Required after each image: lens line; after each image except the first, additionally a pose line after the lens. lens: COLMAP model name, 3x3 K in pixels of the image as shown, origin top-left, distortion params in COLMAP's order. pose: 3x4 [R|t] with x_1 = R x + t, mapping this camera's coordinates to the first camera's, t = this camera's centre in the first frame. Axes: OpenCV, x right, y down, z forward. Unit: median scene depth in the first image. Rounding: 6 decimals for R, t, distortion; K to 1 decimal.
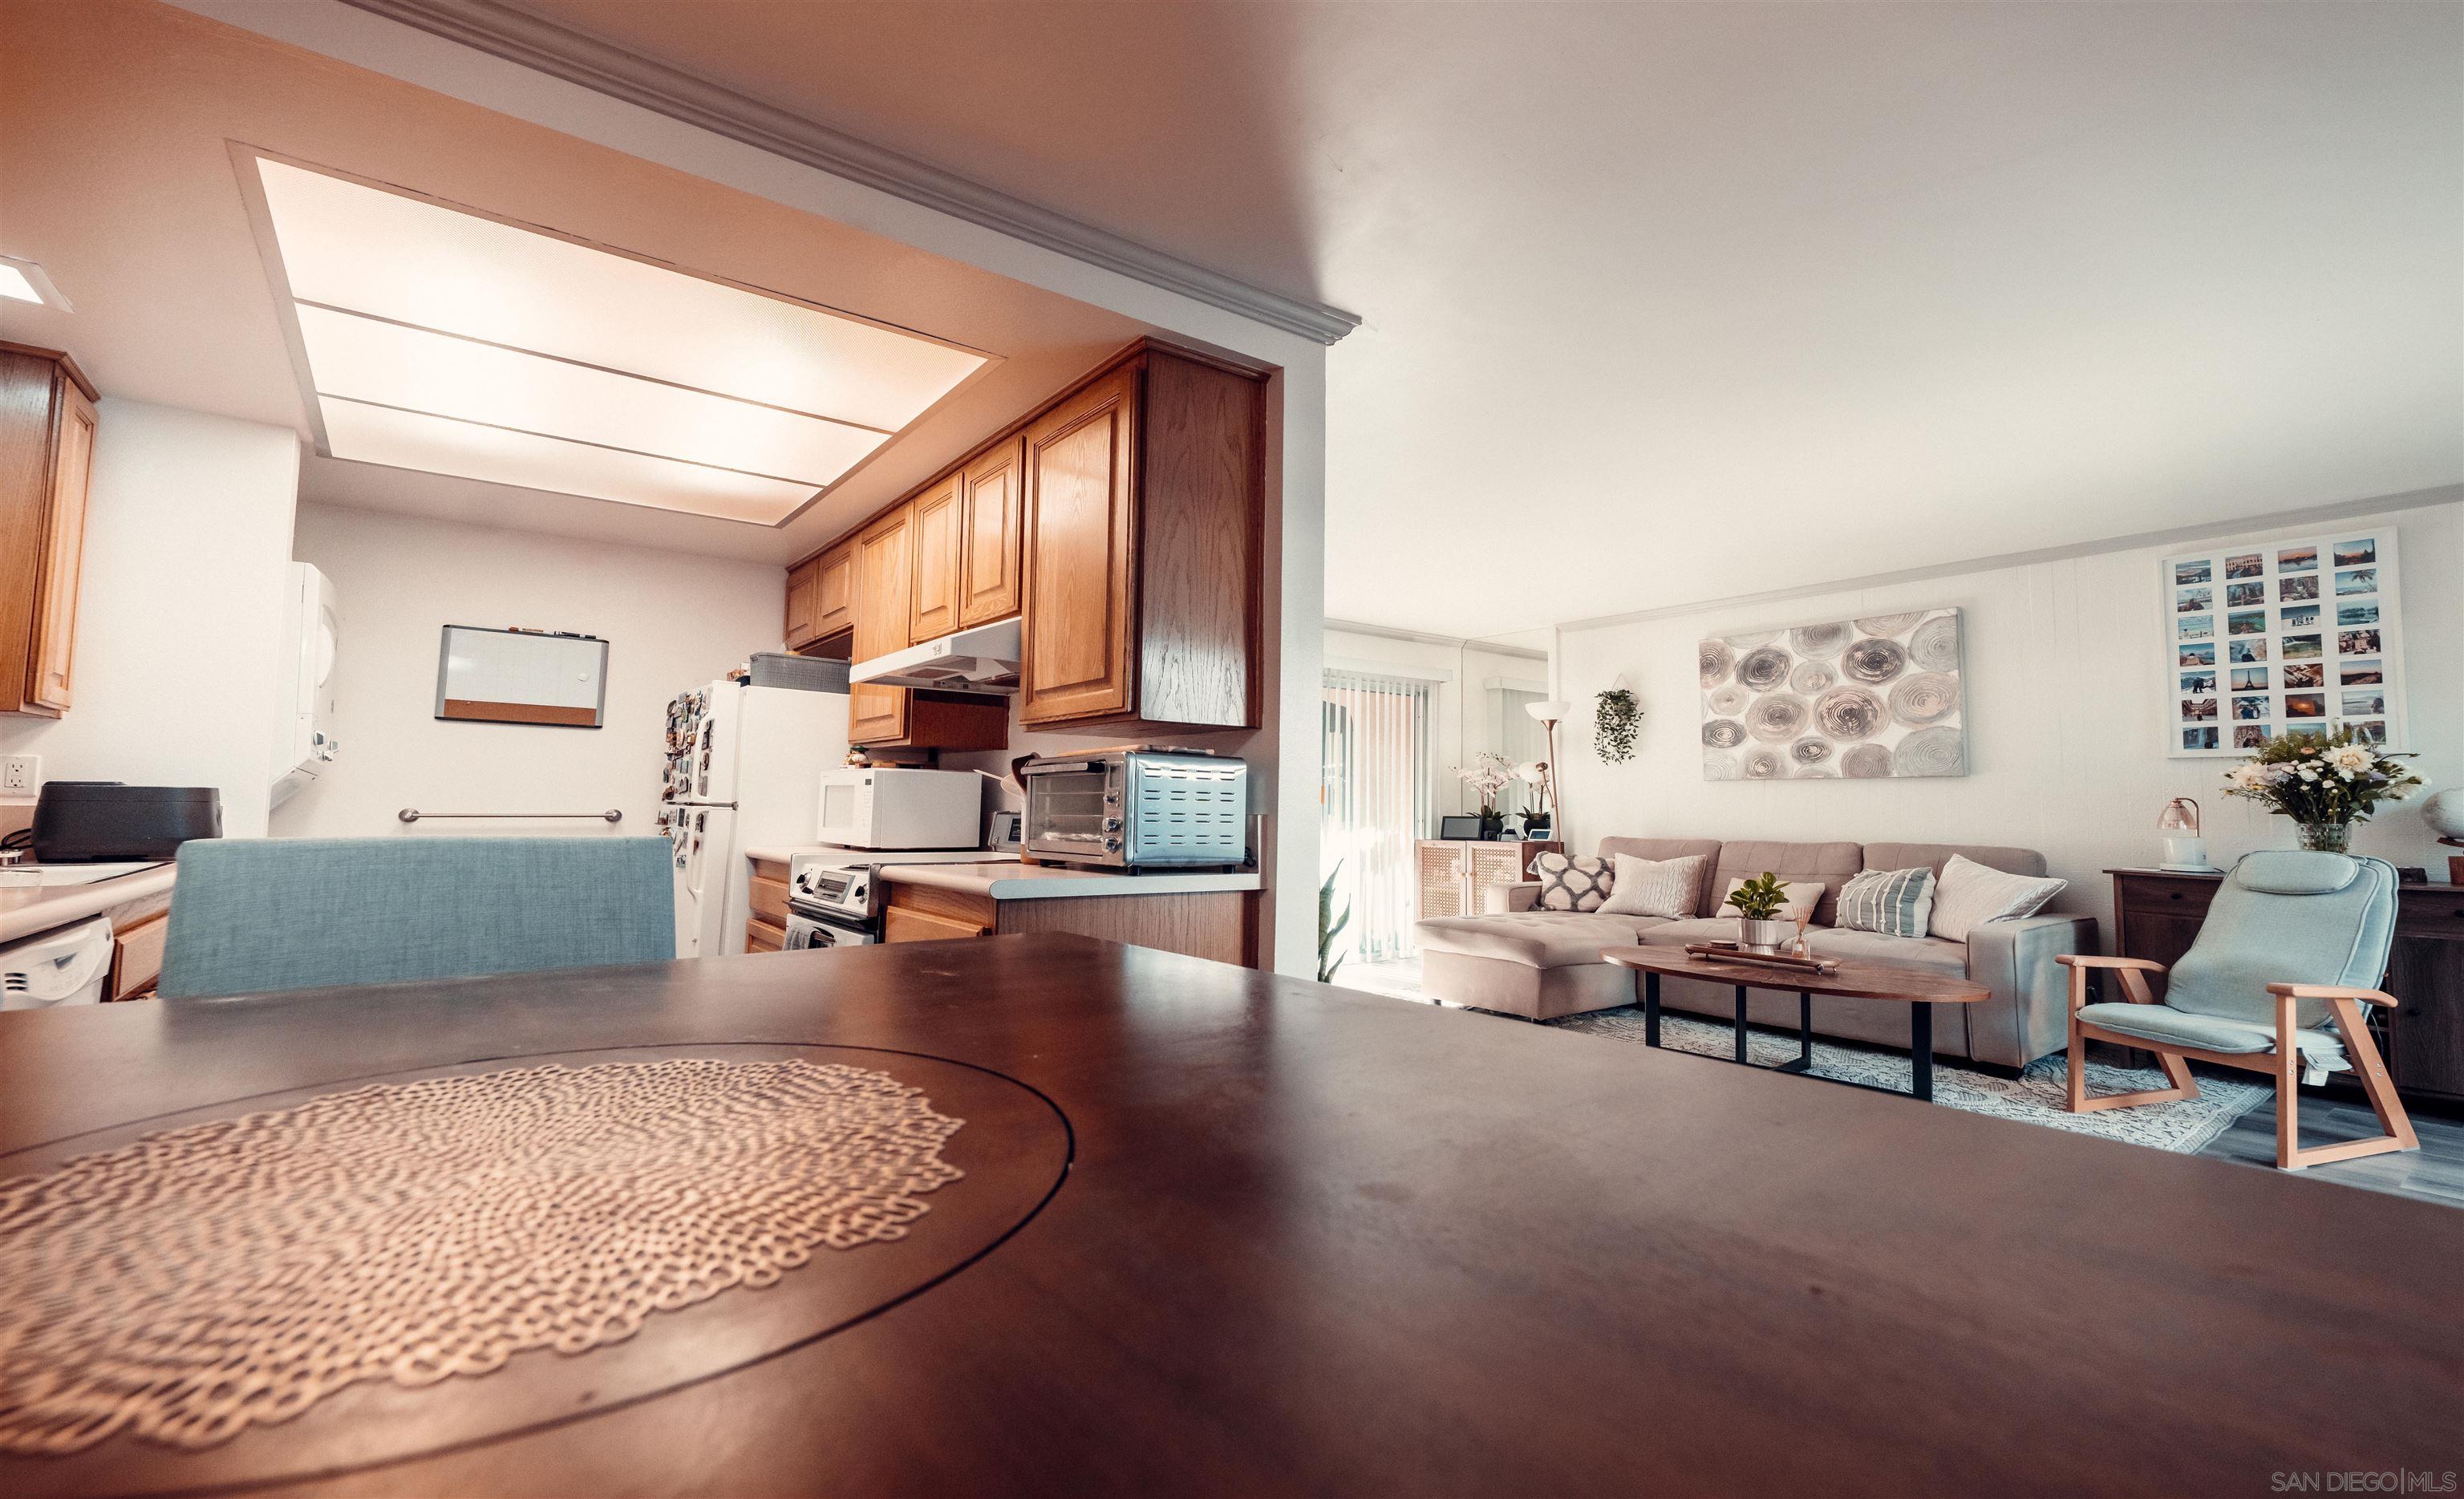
lens RADIAL K [[1103.7, 0, 1236.5], [0, 1103.7, 708.0], [0, 0, 1]] dist [-0.001812, -0.000122]
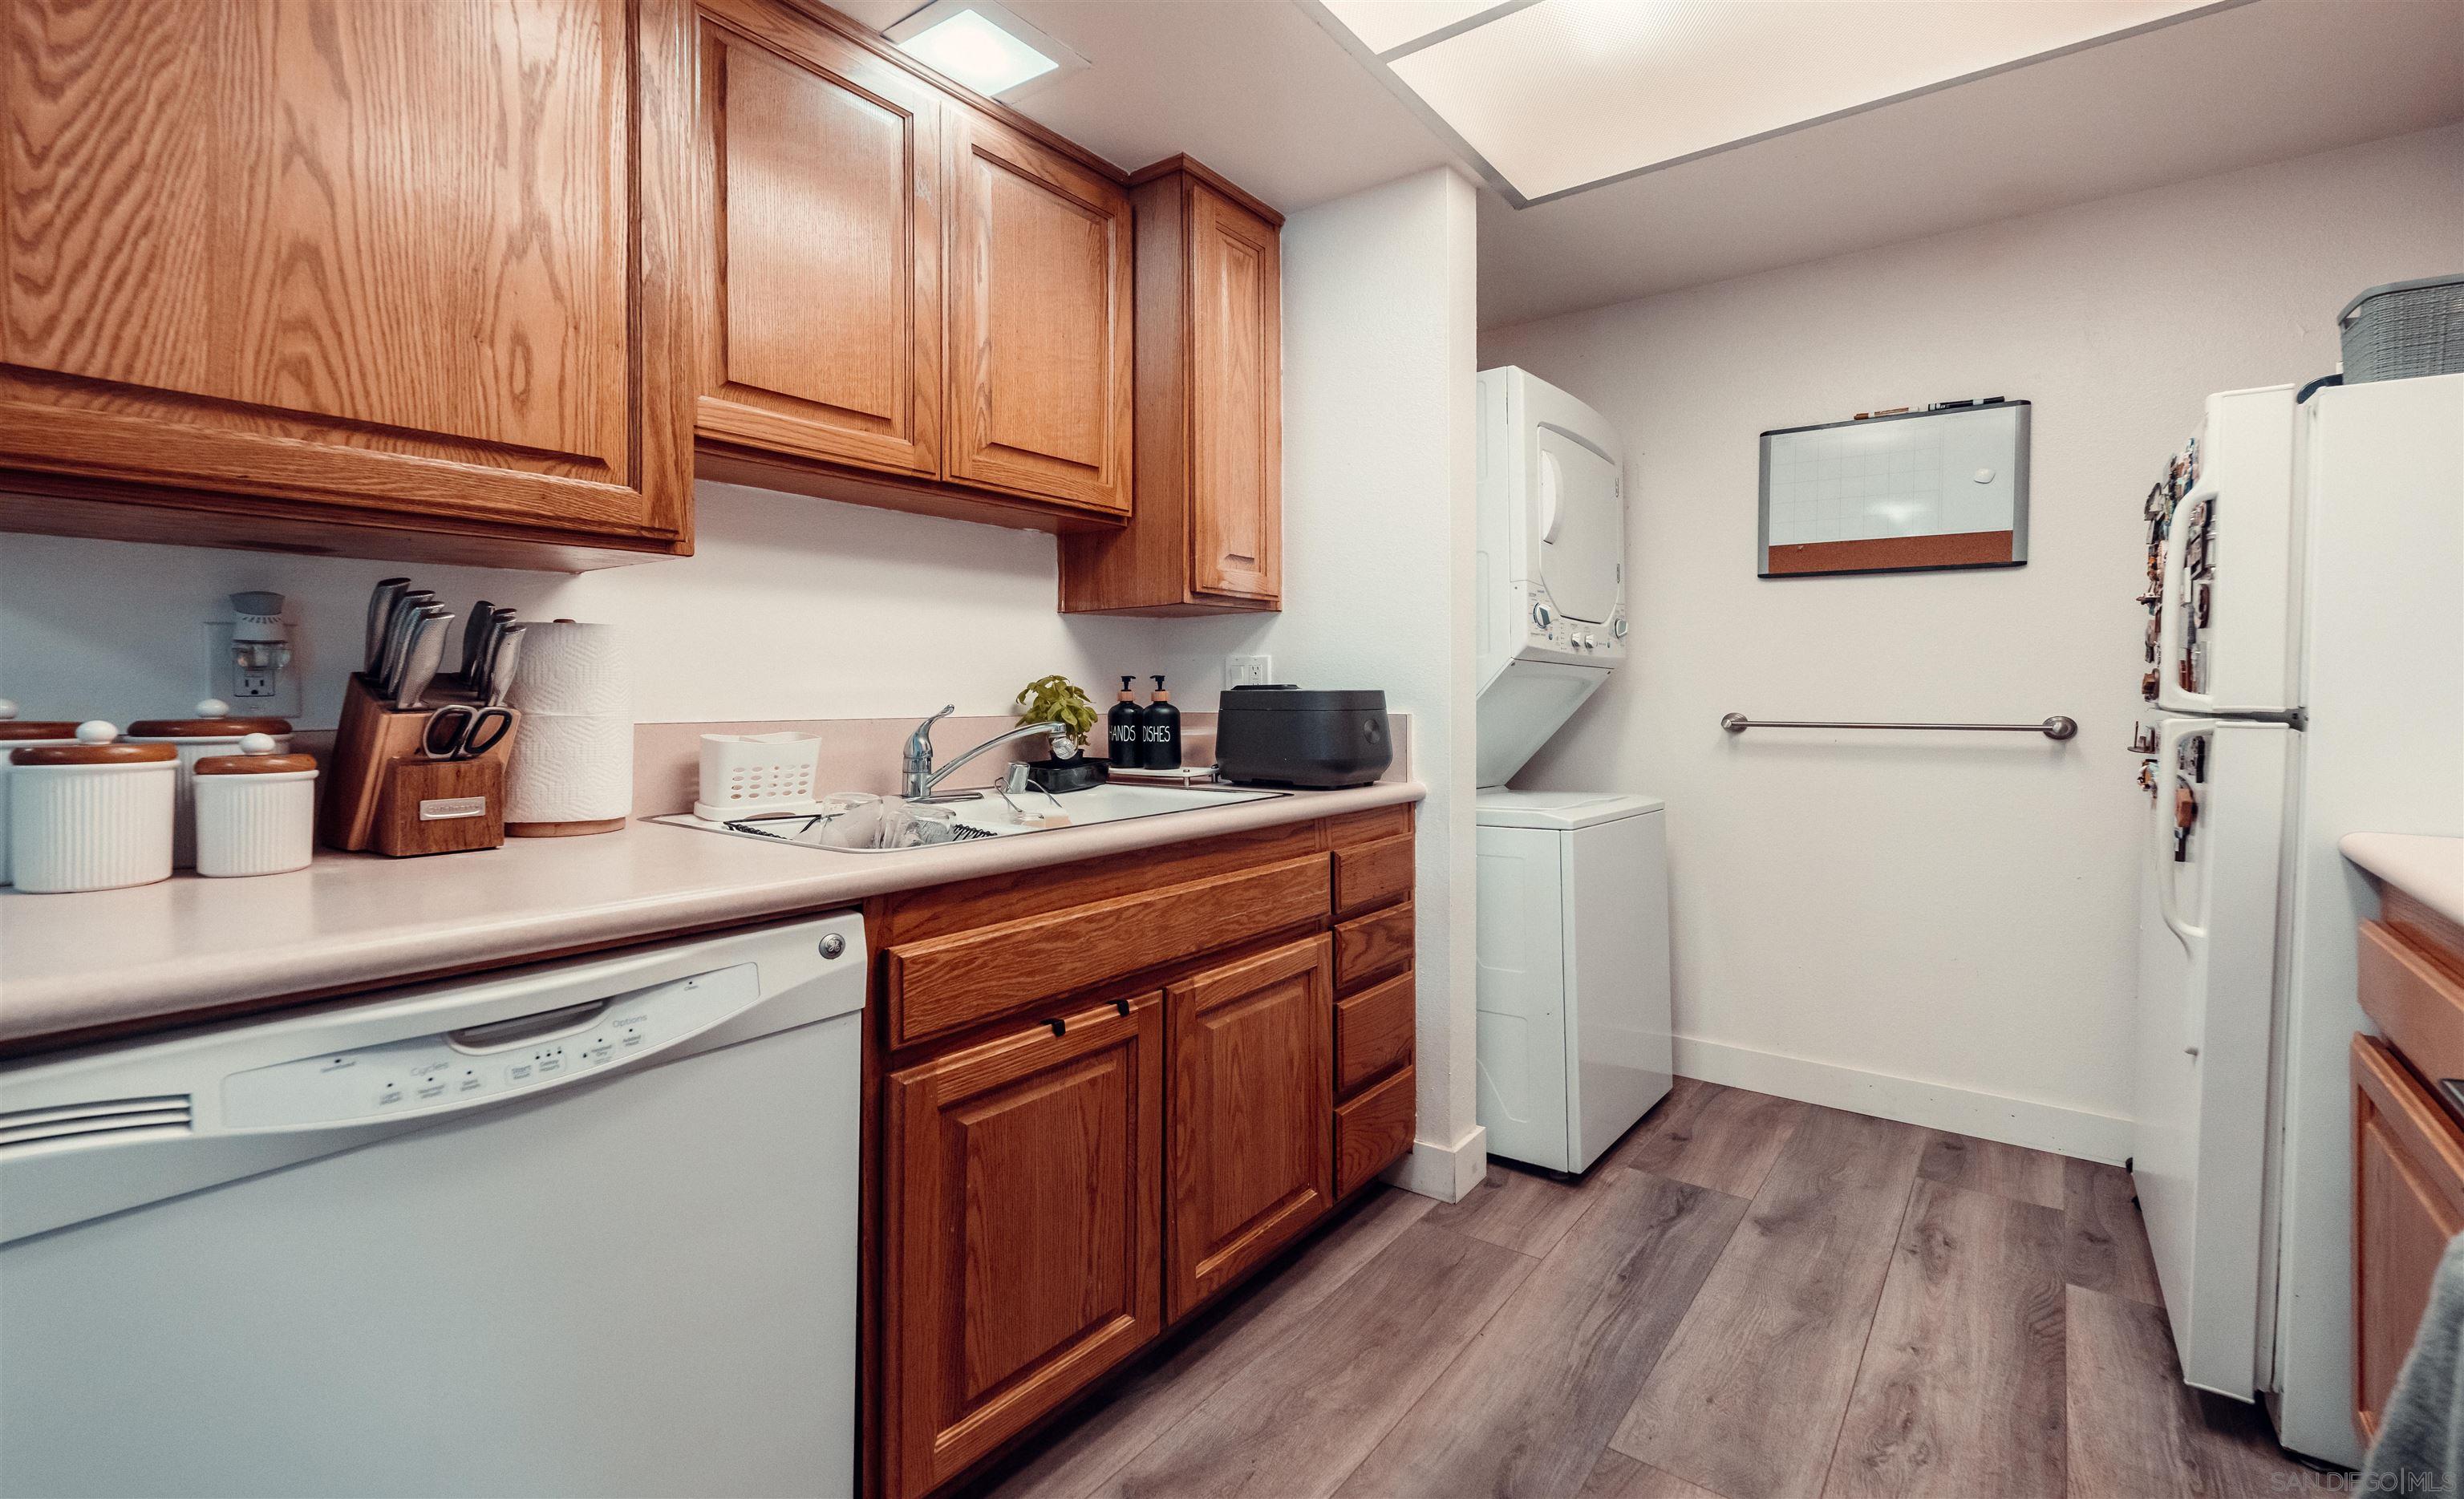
lens RADIAL K [[1103.7, 0, 1236.5], [0, 1103.7, 708.0], [0, 0, 1]] dist [-0.001812, -0.000122]
pose [[0.286412, 0.006949, -0.958081, -0.176733], [0.090757, 0.995280, 0.034350, 0.035051], [0.953798, -0.096791, 0.284430, 0.489741]]
